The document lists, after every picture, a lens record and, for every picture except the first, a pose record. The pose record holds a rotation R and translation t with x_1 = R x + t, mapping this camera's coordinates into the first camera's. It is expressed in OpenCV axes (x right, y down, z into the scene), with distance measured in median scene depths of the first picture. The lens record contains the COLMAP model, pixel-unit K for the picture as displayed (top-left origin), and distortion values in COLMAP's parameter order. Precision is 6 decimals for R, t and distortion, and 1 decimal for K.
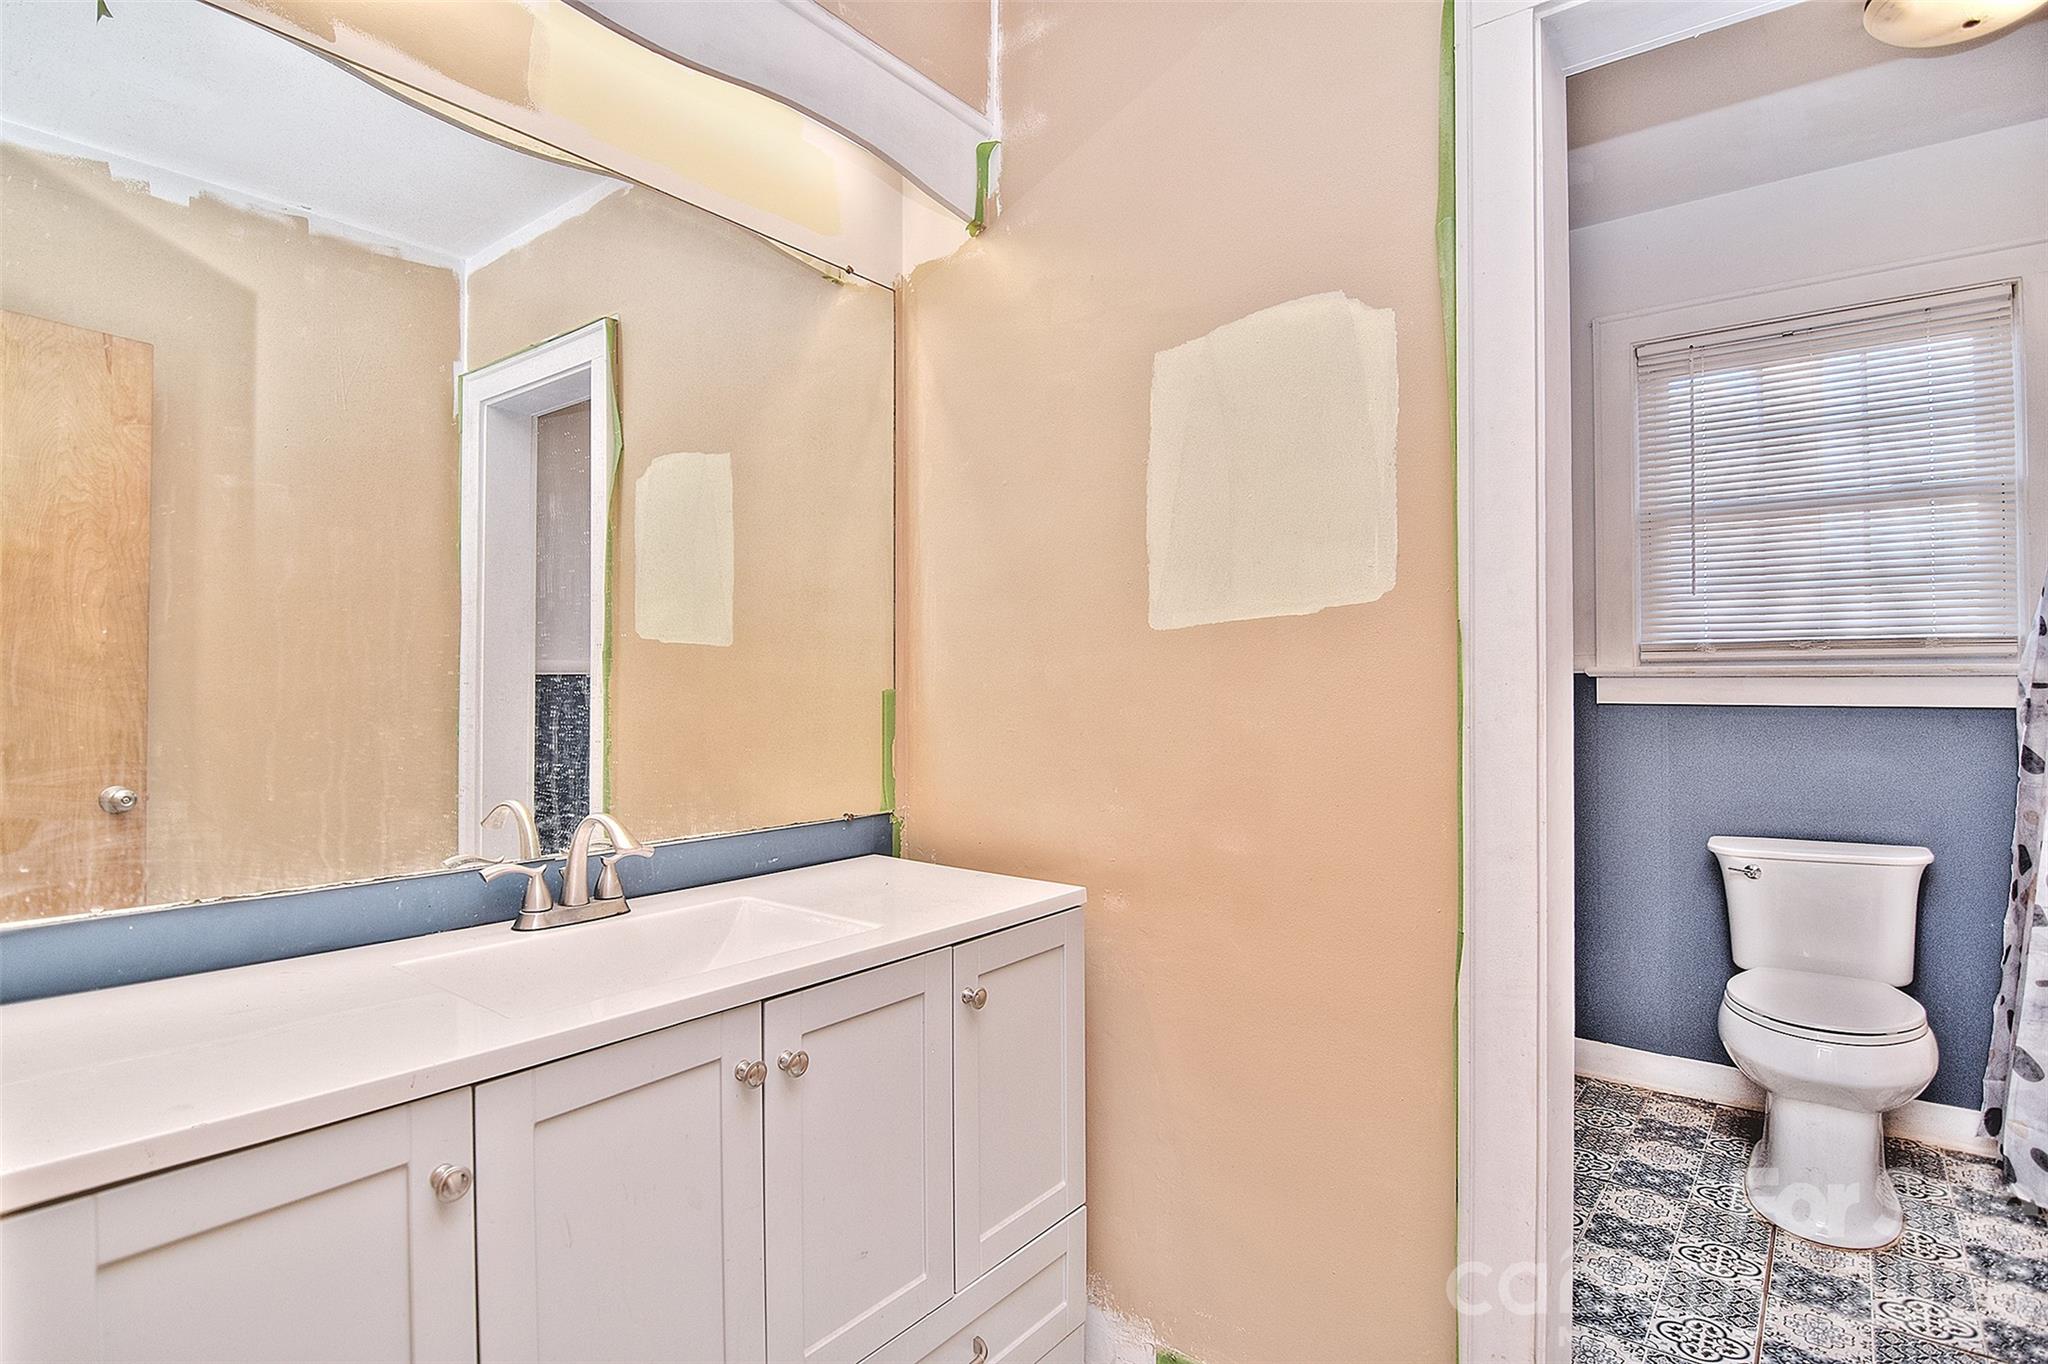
lens RADIAL K [[991.0, 0, 1004.2], [0, 991.0, 669.1], [0, 0, 1]] dist [-0.005238, -0.006525]
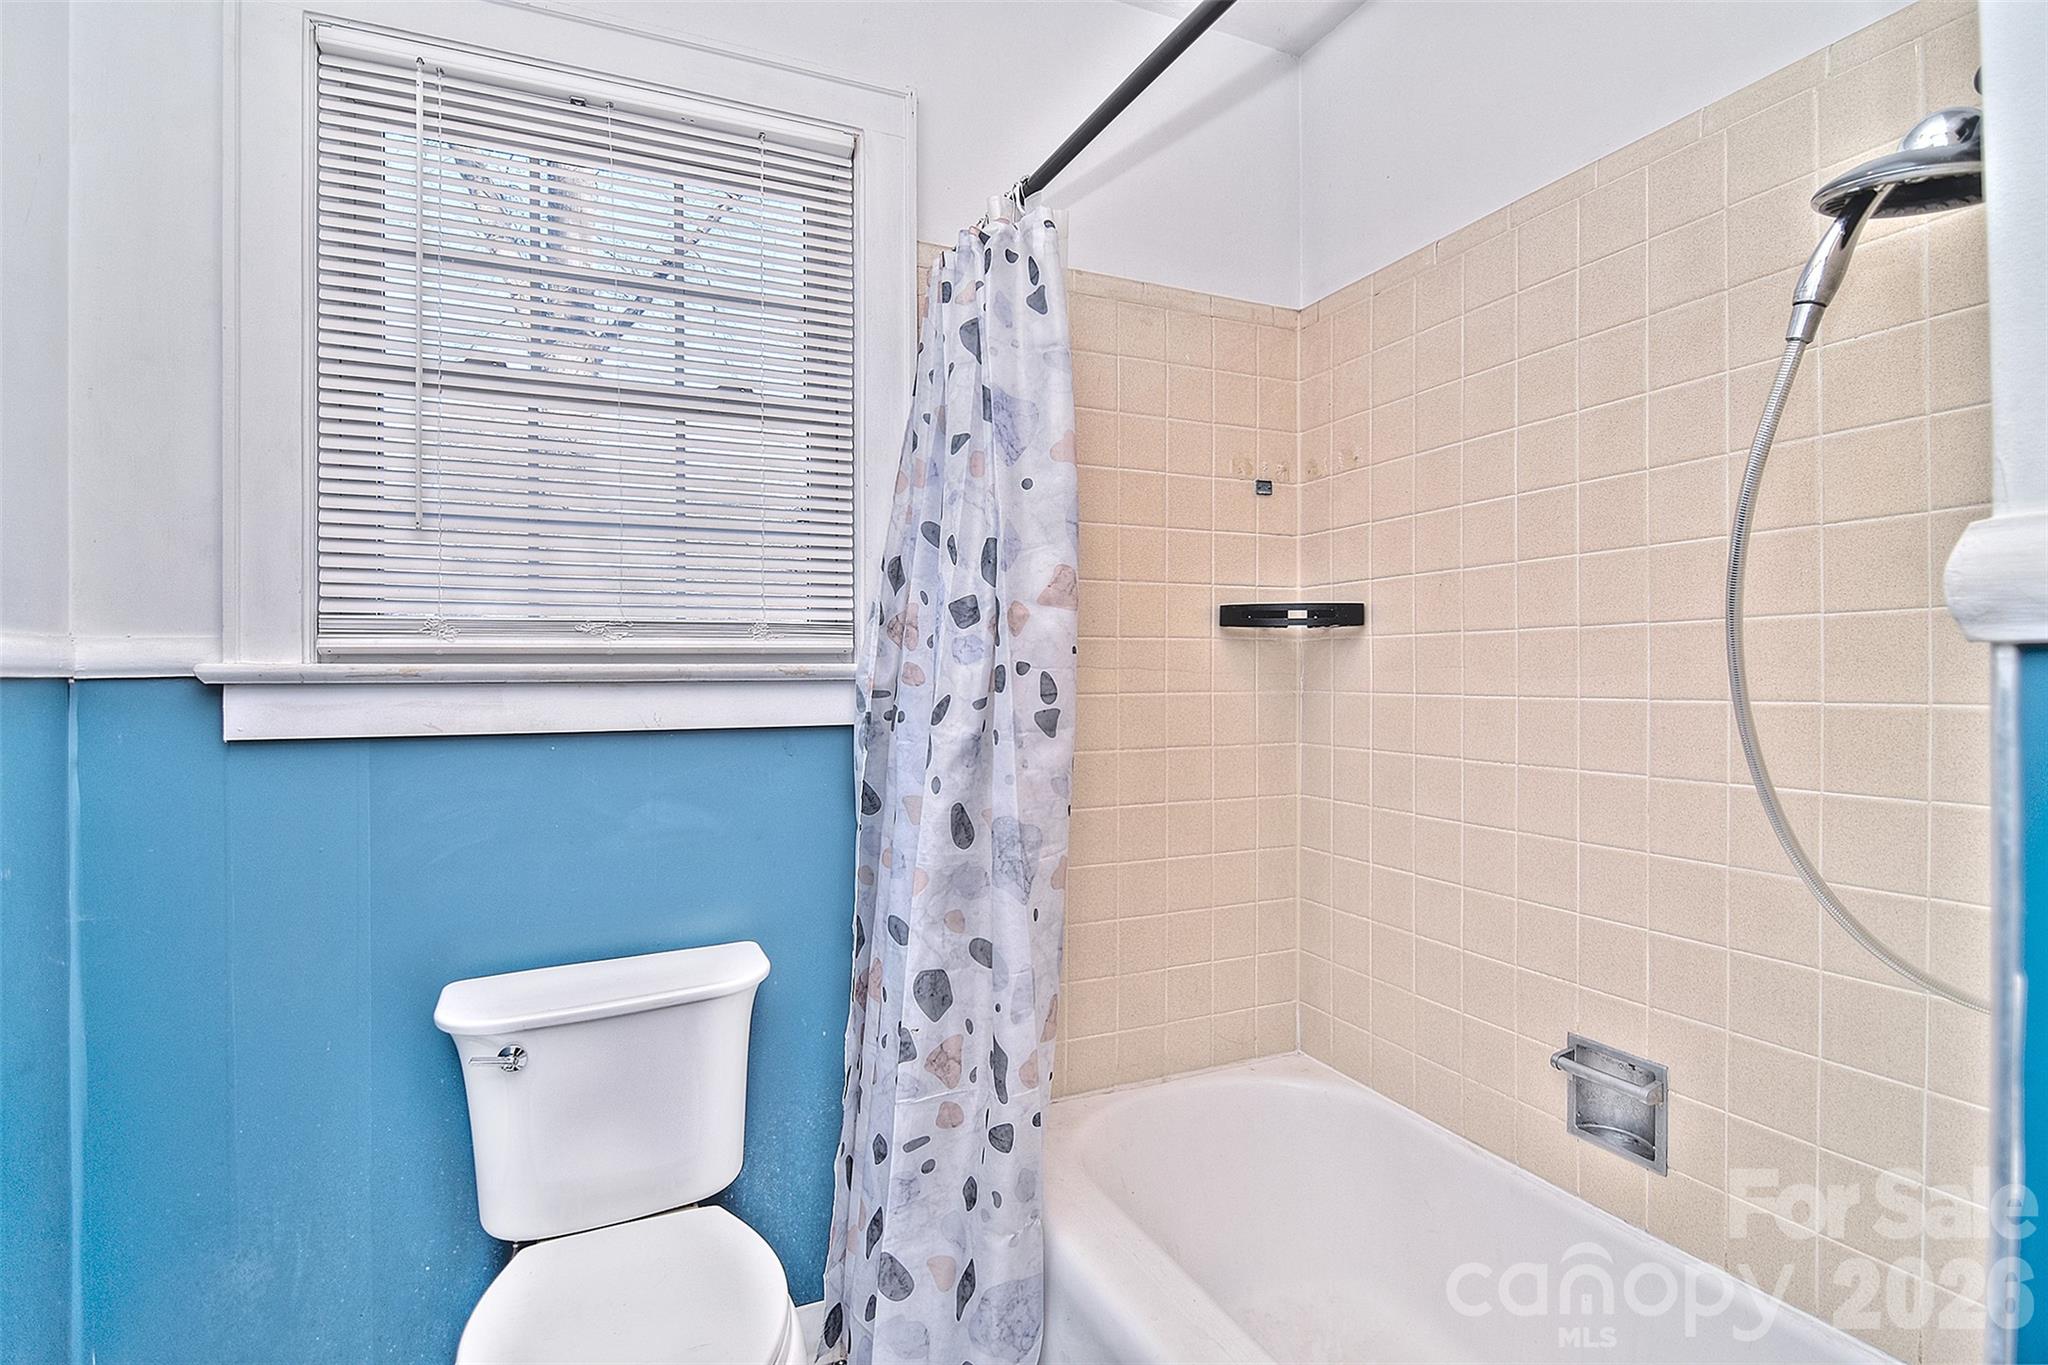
lens RADIAL K [[991.0, 0, 1002.4], [0, 991.0, 661.6], [0, 0, 1]] dist [-0.005238, -0.006525]
pose [[0.455360, -0.000216, 0.890307, 0.445348], [-0.011852, 0.999910, 0.006304, -0.012779], [-0.890228, -0.013423, 0.455317, 0.579333]]
